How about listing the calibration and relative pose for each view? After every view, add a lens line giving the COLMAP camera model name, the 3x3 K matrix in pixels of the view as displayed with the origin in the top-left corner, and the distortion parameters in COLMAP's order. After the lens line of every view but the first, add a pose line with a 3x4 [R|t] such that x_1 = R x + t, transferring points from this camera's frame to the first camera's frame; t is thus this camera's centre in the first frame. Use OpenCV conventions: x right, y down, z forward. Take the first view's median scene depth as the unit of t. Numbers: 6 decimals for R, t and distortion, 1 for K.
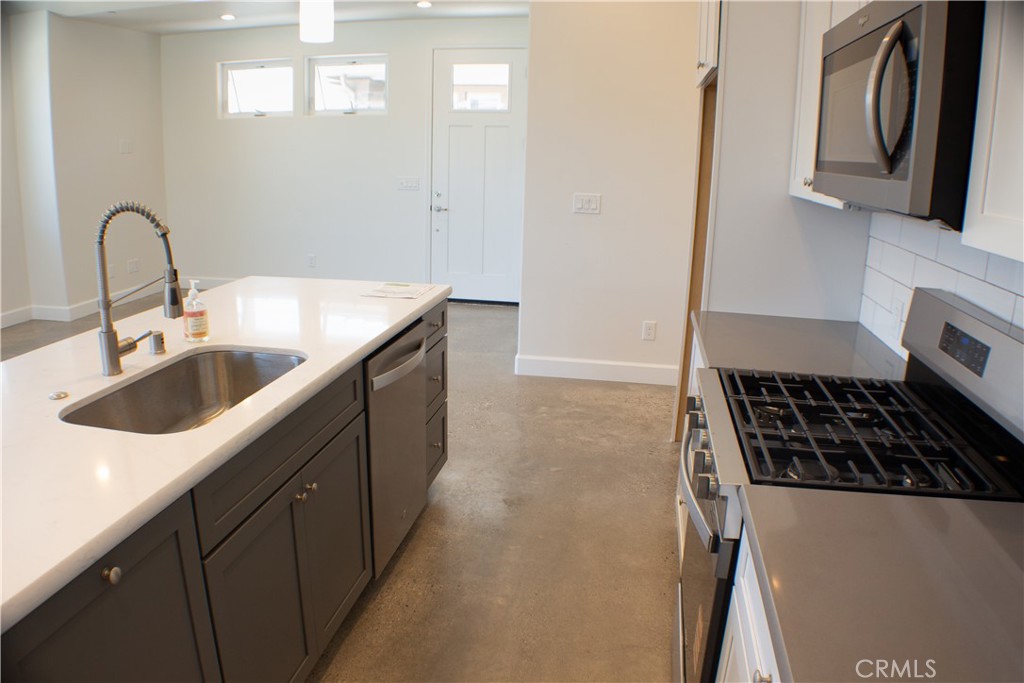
lens RADIAL K [[730.4, 0, 500.0], [0, 730.4, 344.6], [0, 0, 1]] dist [-0.216862, 0.068543]
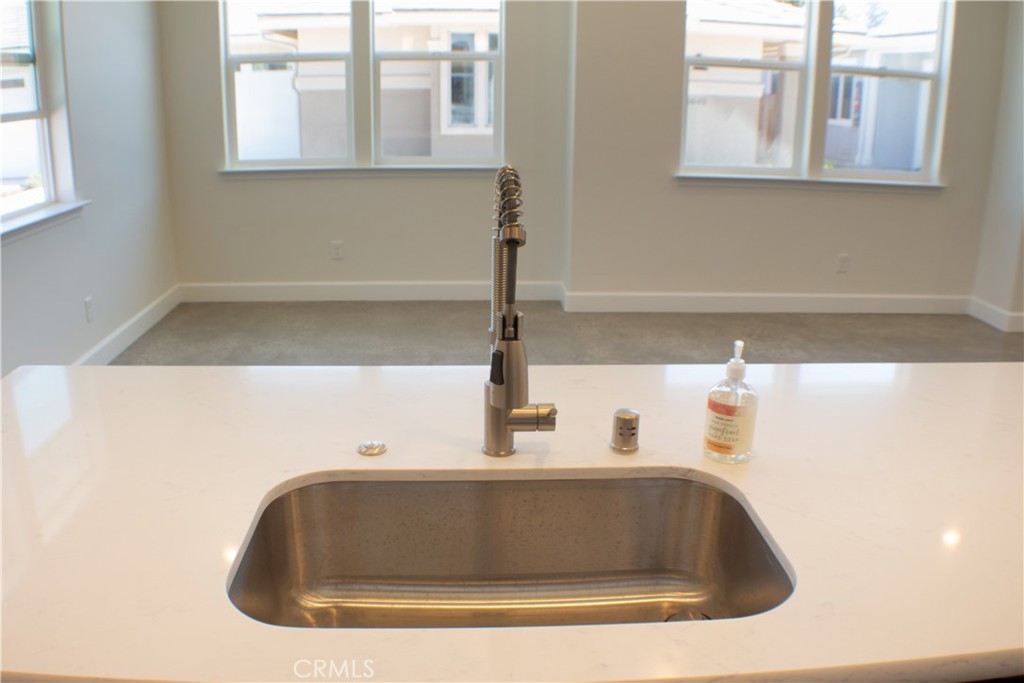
lens RADIAL K [[834.6, 0, 490.3], [0, 834.6, 348.2], [0, 0, 1]] dist [-0.223454, 0.081022]
pose [[0.228501, 0.281110, -0.932075, 0.024352], [-0.256510, 0.940959, 0.220905, -0.058647], [0.939143, 0.188609, 0.287117, 0.225282]]
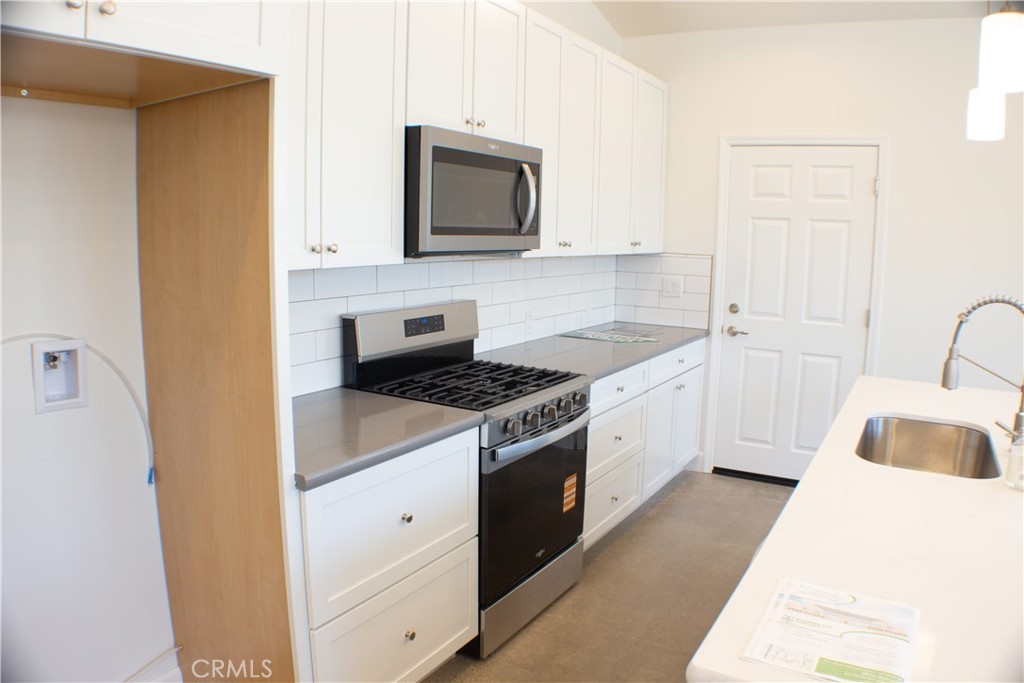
lens RADIAL K [[730.4, 0, 500.0], [0, 730.4, 344.6], [0, 0, 1]] dist [-0.216862, 0.068543]
pose [[-0.932538, -0.092202, 0.349100, -0.041240], [0.058442, 0.915555, 0.397924, -0.170412], [-0.356310, 0.391481, -0.848402, 0.622968]]
